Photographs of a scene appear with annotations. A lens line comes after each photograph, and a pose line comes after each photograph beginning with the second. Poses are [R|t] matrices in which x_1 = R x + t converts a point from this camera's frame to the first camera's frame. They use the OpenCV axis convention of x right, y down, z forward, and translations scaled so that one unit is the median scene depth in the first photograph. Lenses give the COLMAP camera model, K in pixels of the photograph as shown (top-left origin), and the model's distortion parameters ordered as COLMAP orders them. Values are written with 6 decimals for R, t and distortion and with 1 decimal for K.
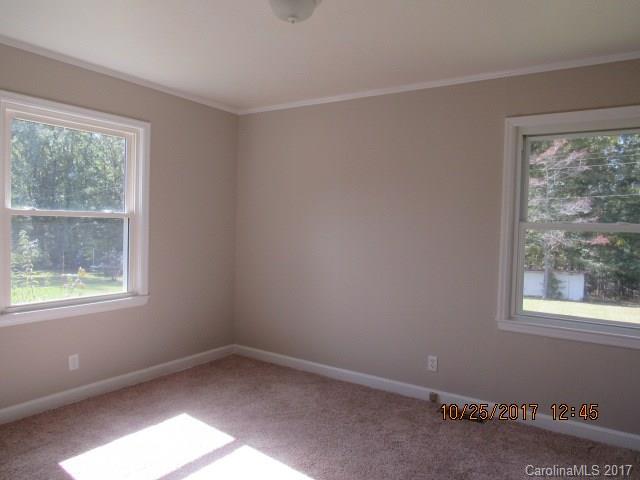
lens RADIAL K [[456.3, 0, 316.8], [0, 456.3, 239.6], [0, 0, 1]] dist [-0.032049, -0.004946]
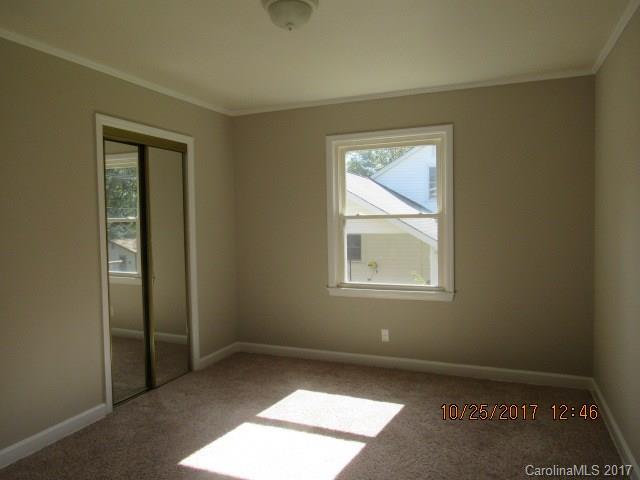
lens RADIAL K [[456.3, 0, 321.9], [0, 456.3, 238.0], [0, 0, 1]] dist [-0.032049, -0.004946]
pose [[0.225296, 0.015504, -0.974167, 0.607906], [-0.020884, 0.999720, 0.011081, -0.006831], [0.974066, 0.017848, 0.225557, 0.517579]]
